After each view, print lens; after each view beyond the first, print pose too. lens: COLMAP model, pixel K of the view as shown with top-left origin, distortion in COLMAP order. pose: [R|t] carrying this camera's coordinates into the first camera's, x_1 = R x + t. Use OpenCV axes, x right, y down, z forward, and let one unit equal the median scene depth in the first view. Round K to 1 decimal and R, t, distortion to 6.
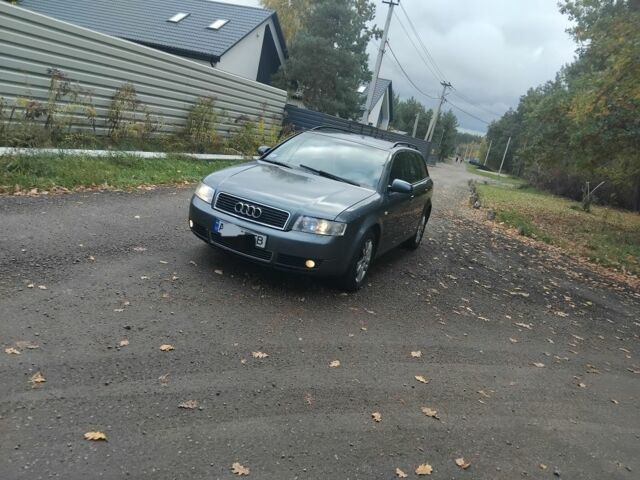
lens RADIAL K [[500.5, 0, 320.0], [0, 500.5, 240.0], [0, 0, 1]] dist [0.128340, -0.269532]
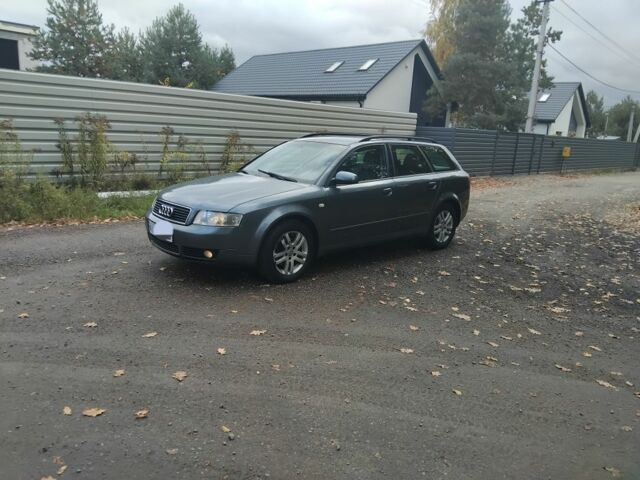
lens RADIAL K [[500.5, 0, 320.0], [0, 500.5, 240.0], [0, 0, 1]] dist [0.128340, -0.269532]
pose [[0.896729, -0.074627, -0.436244, 0.550918], [0.041179, 0.995474, -0.085647, 0.098618], [0.440661, 0.058838, 0.895743, 0.112953]]
